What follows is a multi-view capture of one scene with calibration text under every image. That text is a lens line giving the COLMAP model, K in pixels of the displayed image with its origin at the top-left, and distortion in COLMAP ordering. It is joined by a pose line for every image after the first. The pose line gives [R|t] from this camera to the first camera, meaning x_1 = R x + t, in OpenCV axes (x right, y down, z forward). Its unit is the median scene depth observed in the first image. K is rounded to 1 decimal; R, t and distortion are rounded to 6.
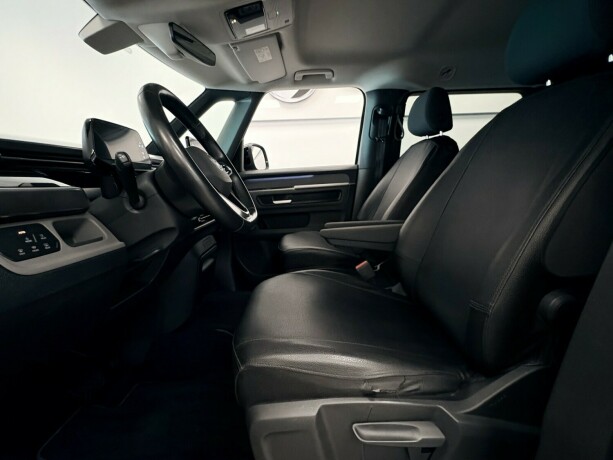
lens RADIAL K [[294.3, 0, 305.2], [0, 294.3, 231.3], [0, 0, 1]] dist [0.000792, 0.000076]
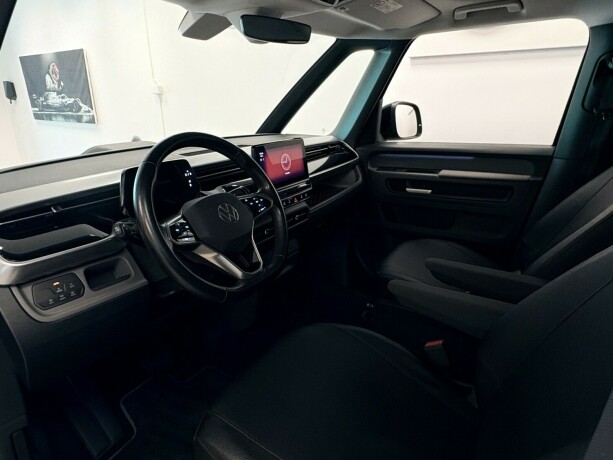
lens RADIAL K [[380.5, 0, 306.1], [0, 380.5, 227.1], [0, 0, 1]] dist [0.001341, -0.000434]
pose [[0.830060, 0.207567, -0.517606, 0.210793], [-0.113482, 0.971601, 0.207638, -0.189828], [0.546005, -0.113613, 0.830043, 0.057537]]
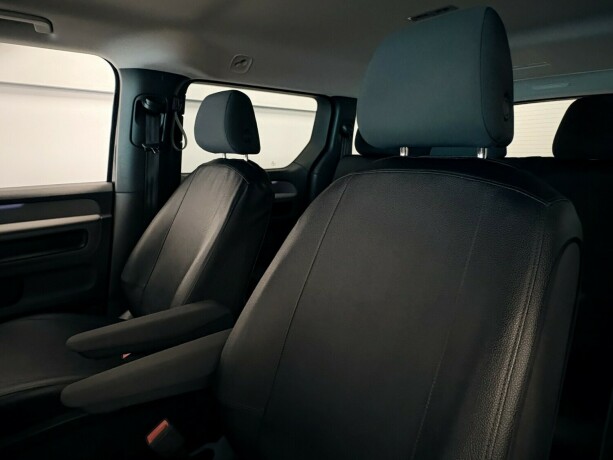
lens RADIAL K [[380.5, 0, 301.8], [0, 380.5, 230.1], [0, 0, 1]] dist [0.001341, -0.000434]
pose [[0.787894, -0.086353, 0.609727, 0.000743], [0.060109, 0.996176, 0.063411, -0.173413], [-0.612871, -0.013311, 0.790071, 0.164628]]
